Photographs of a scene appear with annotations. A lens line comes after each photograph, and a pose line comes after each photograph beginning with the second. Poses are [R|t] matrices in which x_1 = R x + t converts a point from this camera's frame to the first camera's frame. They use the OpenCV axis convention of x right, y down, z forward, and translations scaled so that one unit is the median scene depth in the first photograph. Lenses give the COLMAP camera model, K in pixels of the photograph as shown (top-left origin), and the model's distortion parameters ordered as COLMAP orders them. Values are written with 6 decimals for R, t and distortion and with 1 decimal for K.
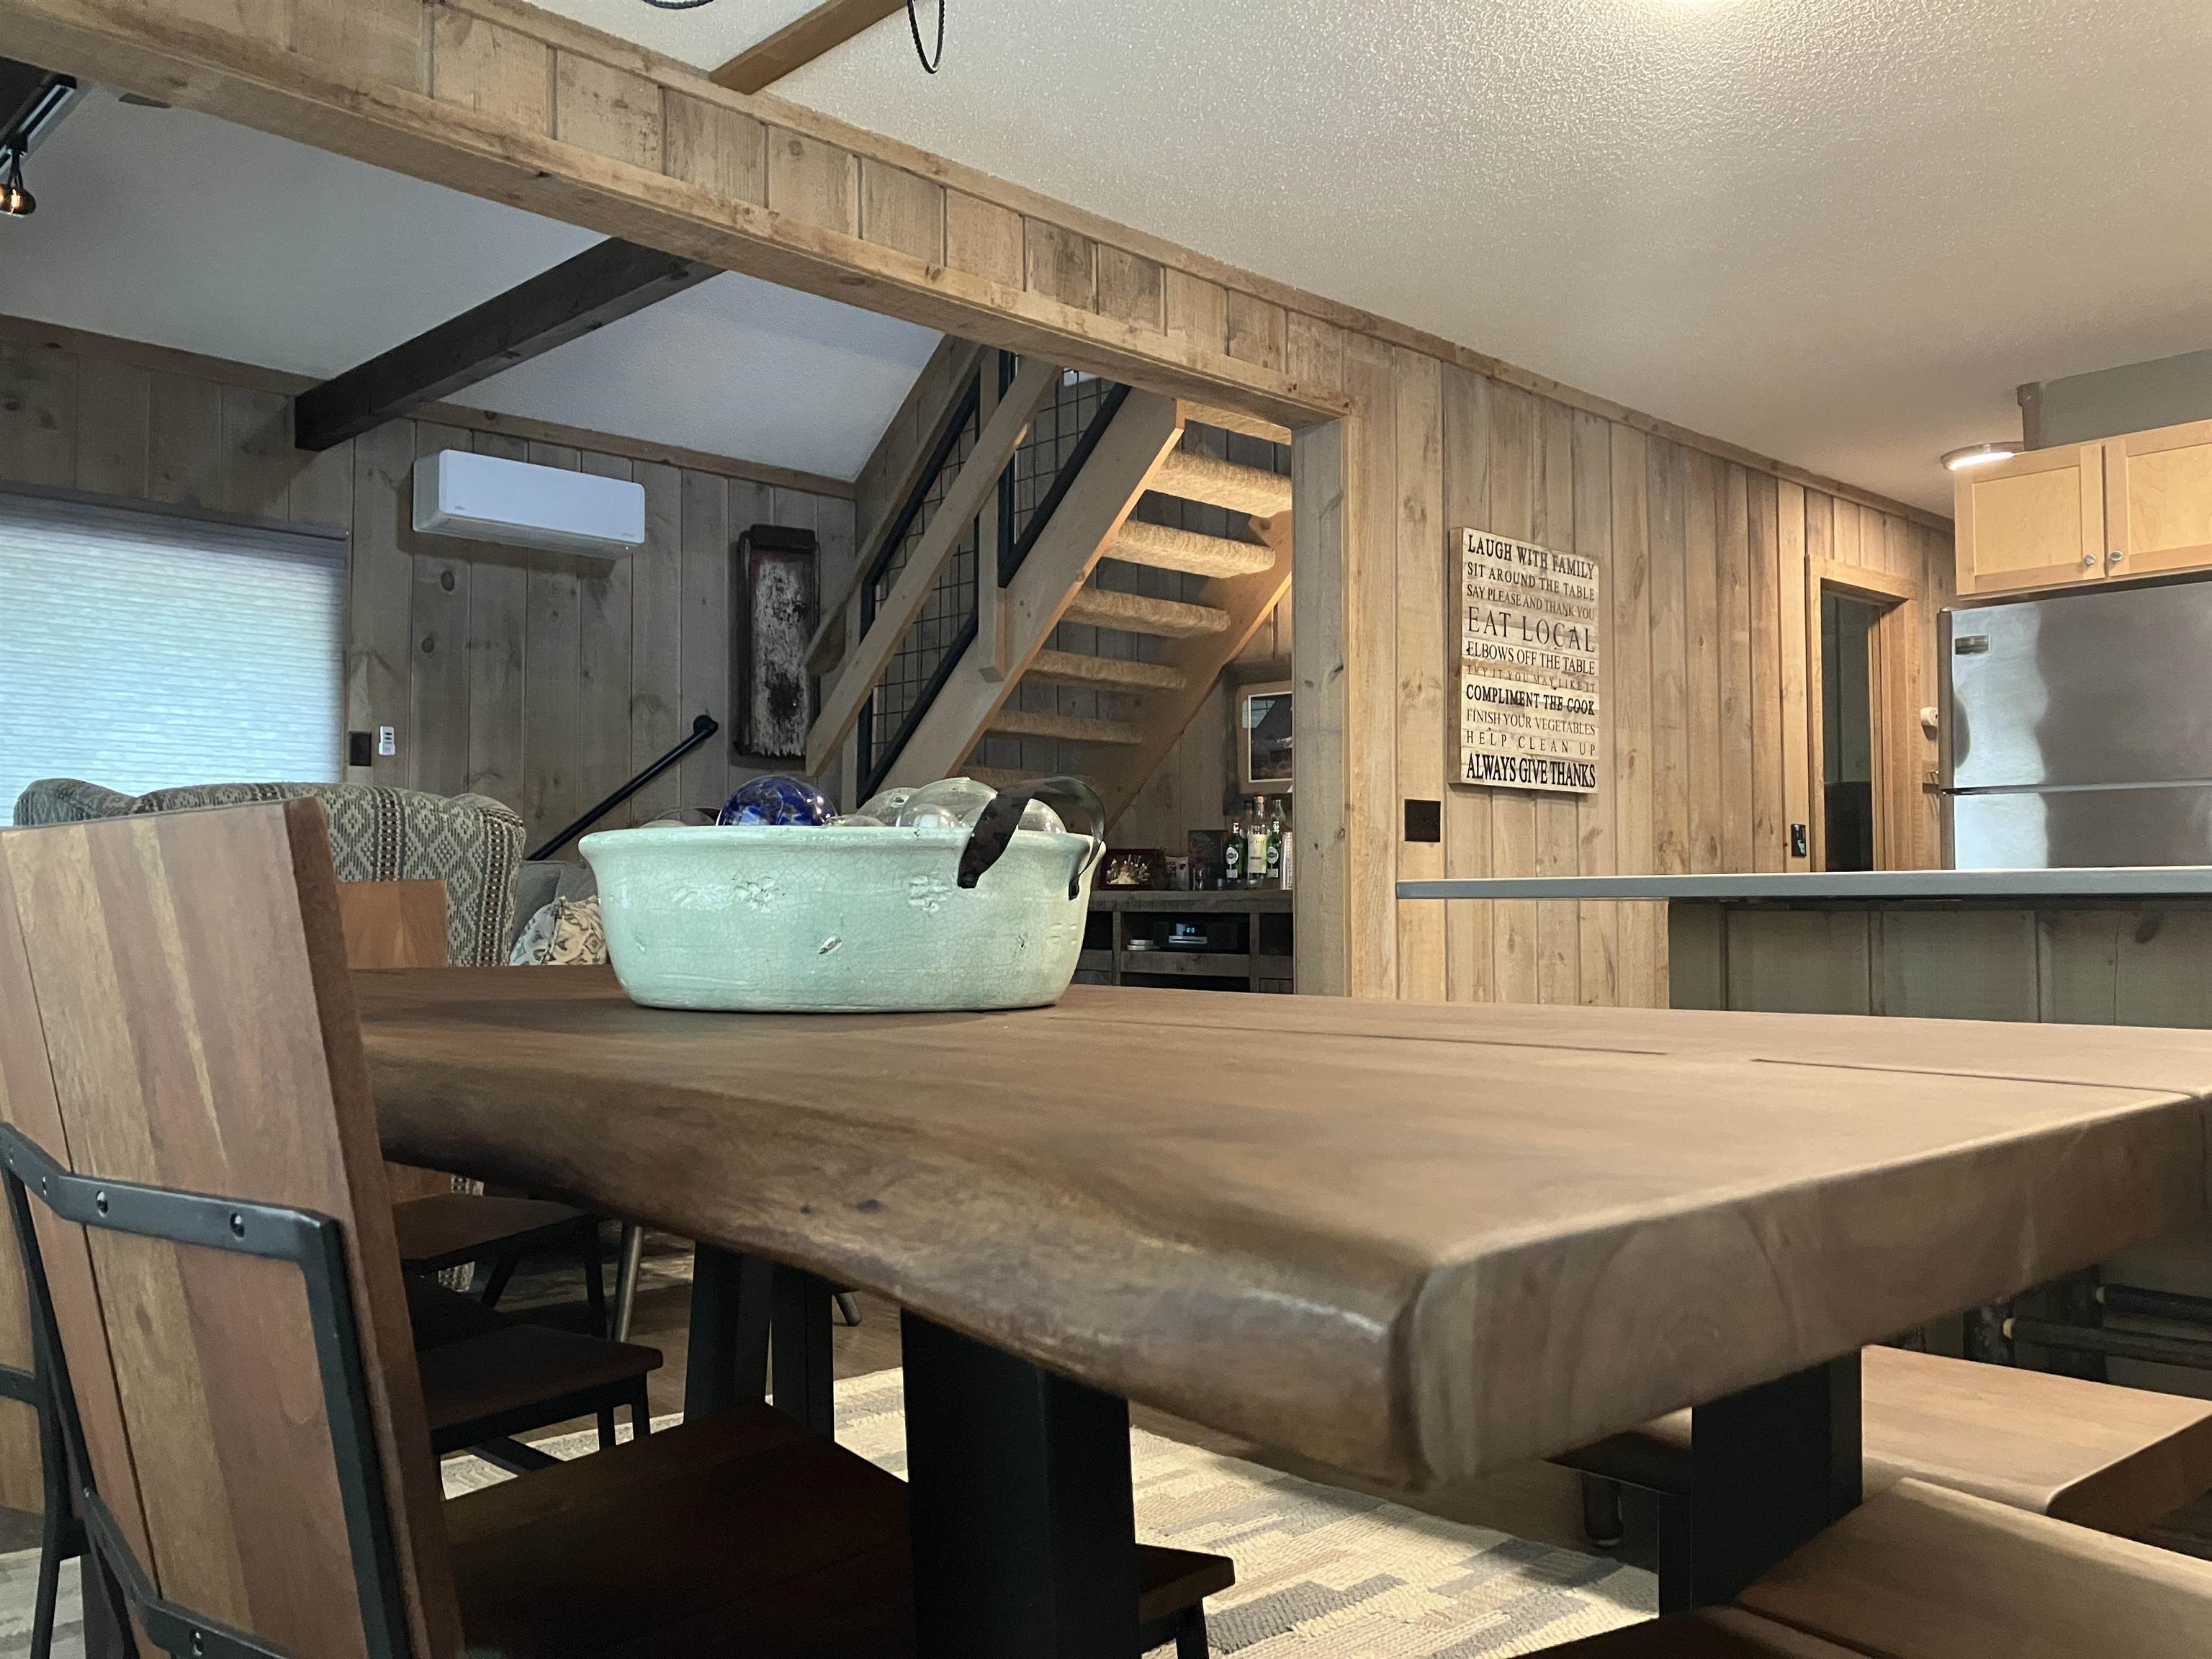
lens RADIAL K [[1839.8, 0, 1106.0], [0, 1839.8, 829.5], [0, 0, 1]] dist [0.031910, -0.005250]
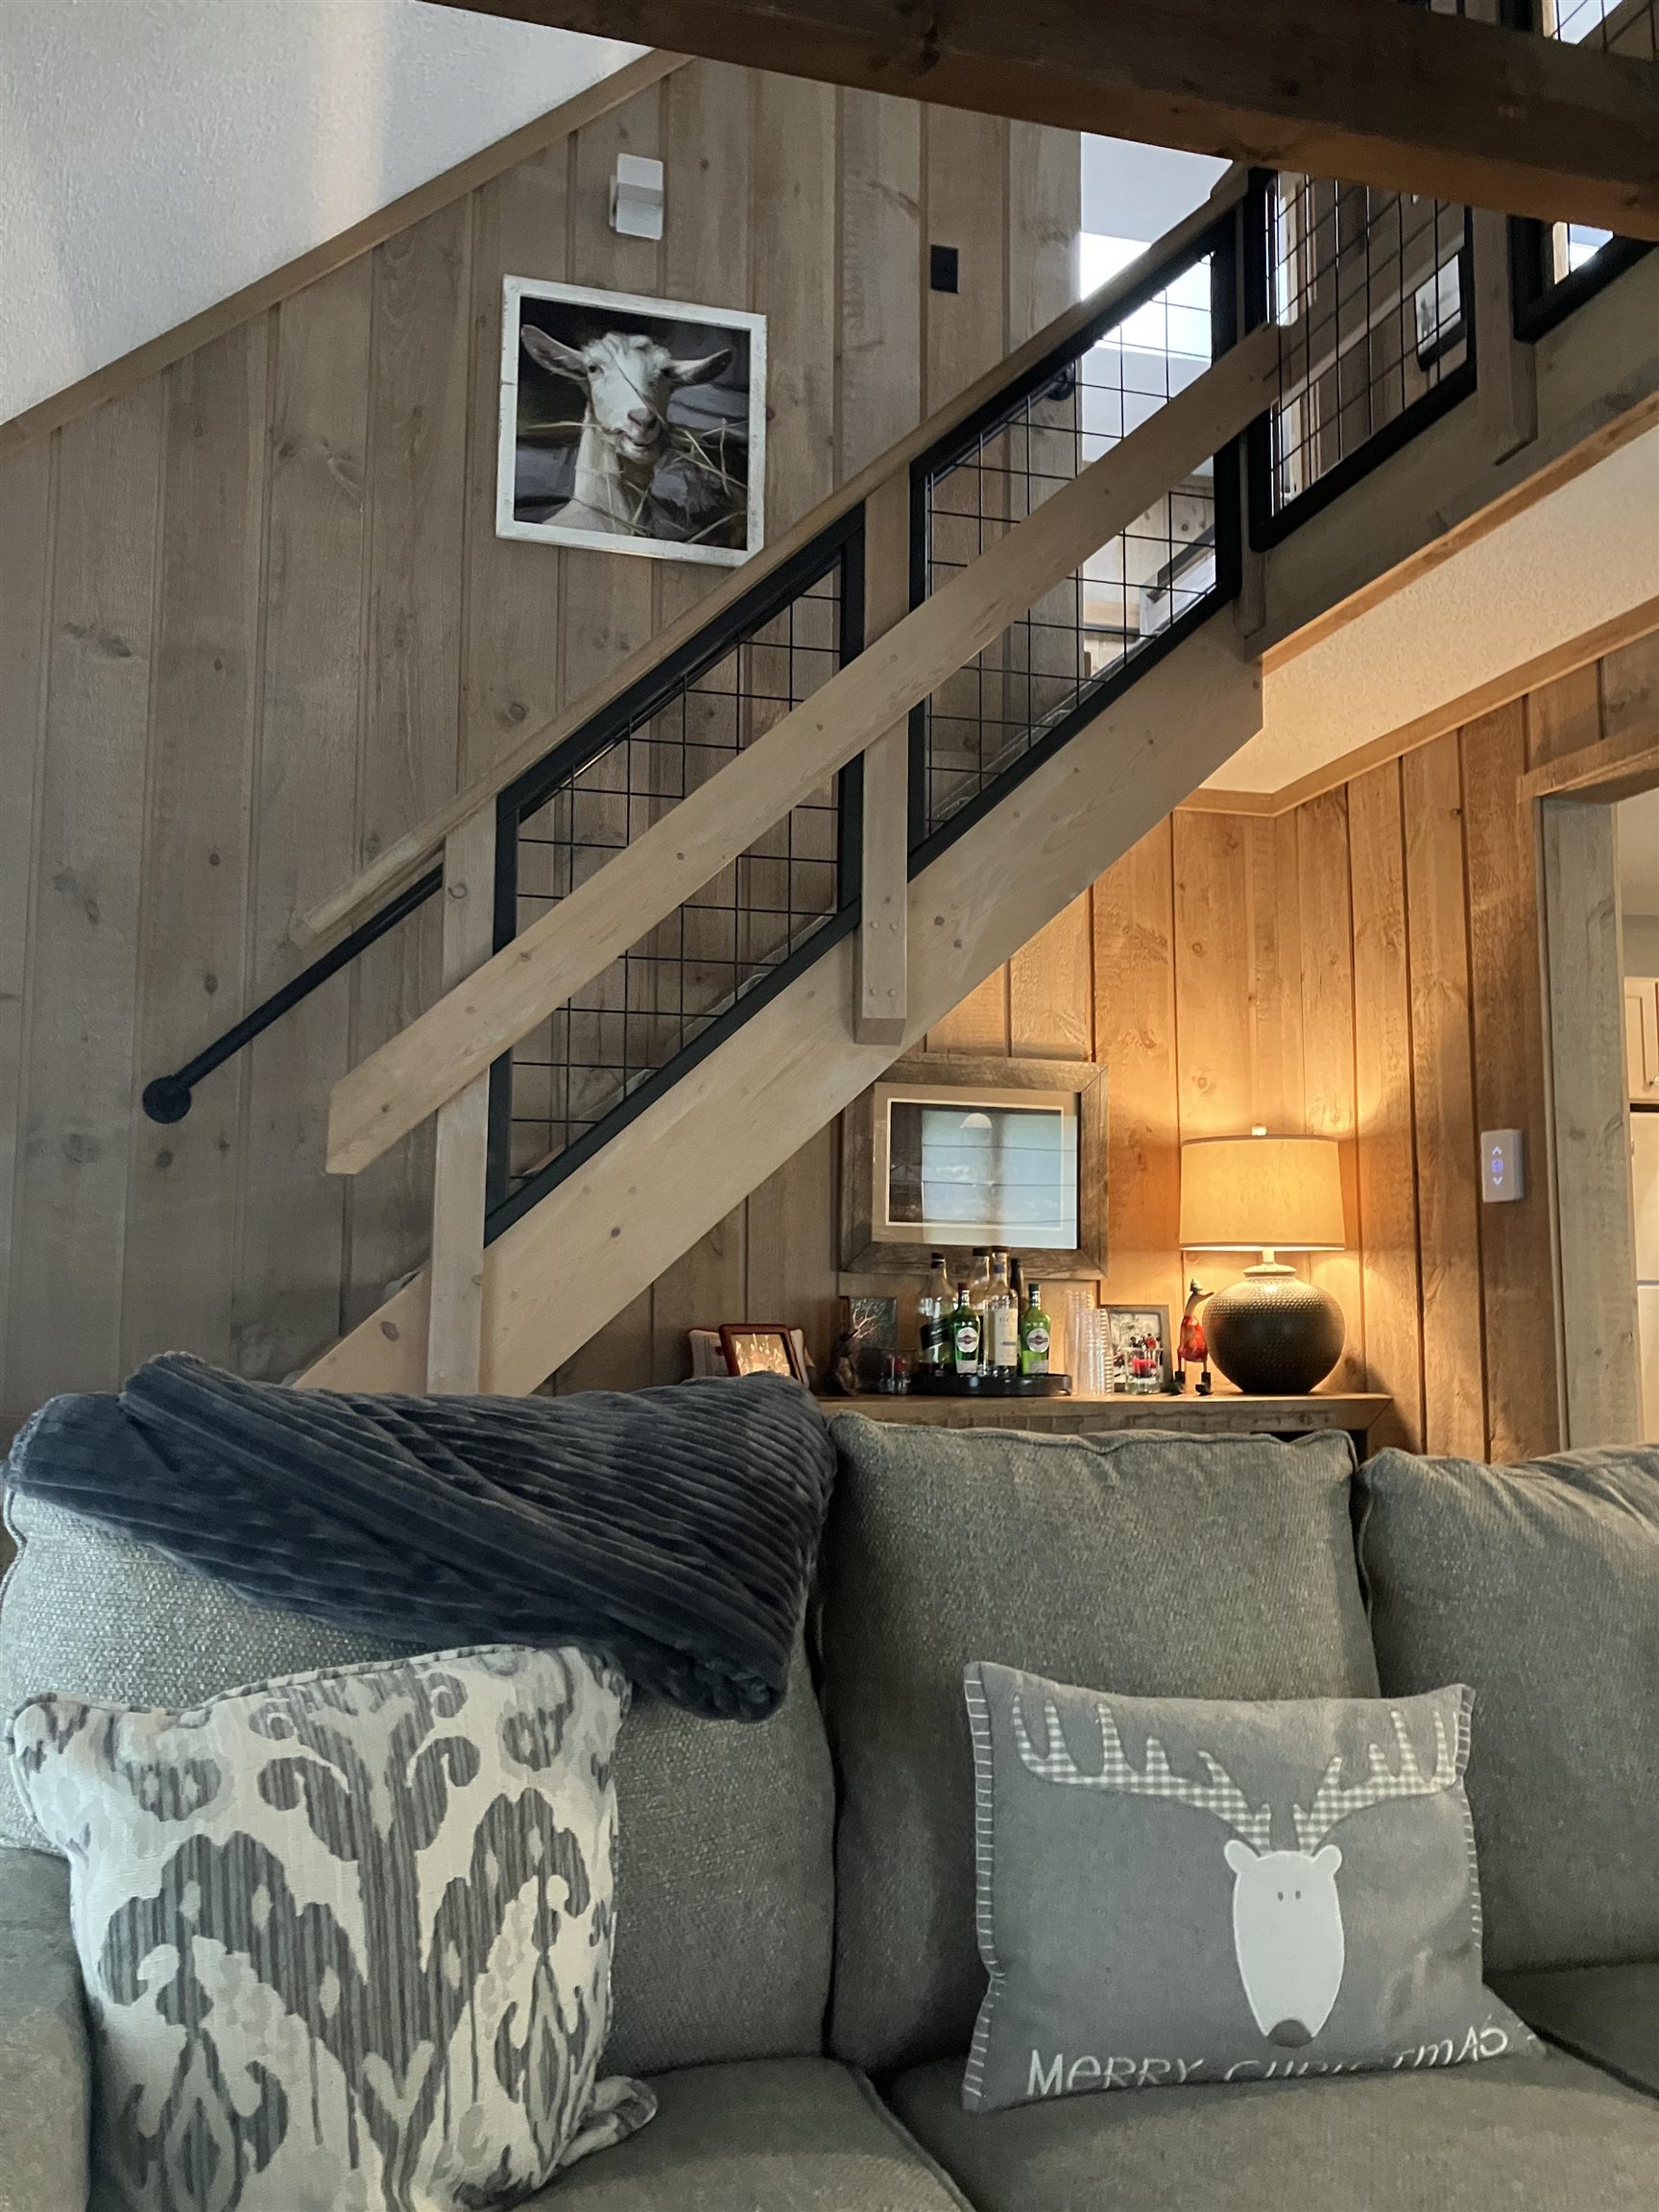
lens RADIAL K [[1839.8, 0, 829.5], [0, 1839.8, 1106.0], [0, 0, 1]] dist [0.031910, -0.005250]
pose [[0.462783, 0.091776, 0.881708, -0.534507], [-0.039341, 0.995773, -0.083000, -0.012465], [-0.885598, 0.003724, 0.464438, 0.699166]]
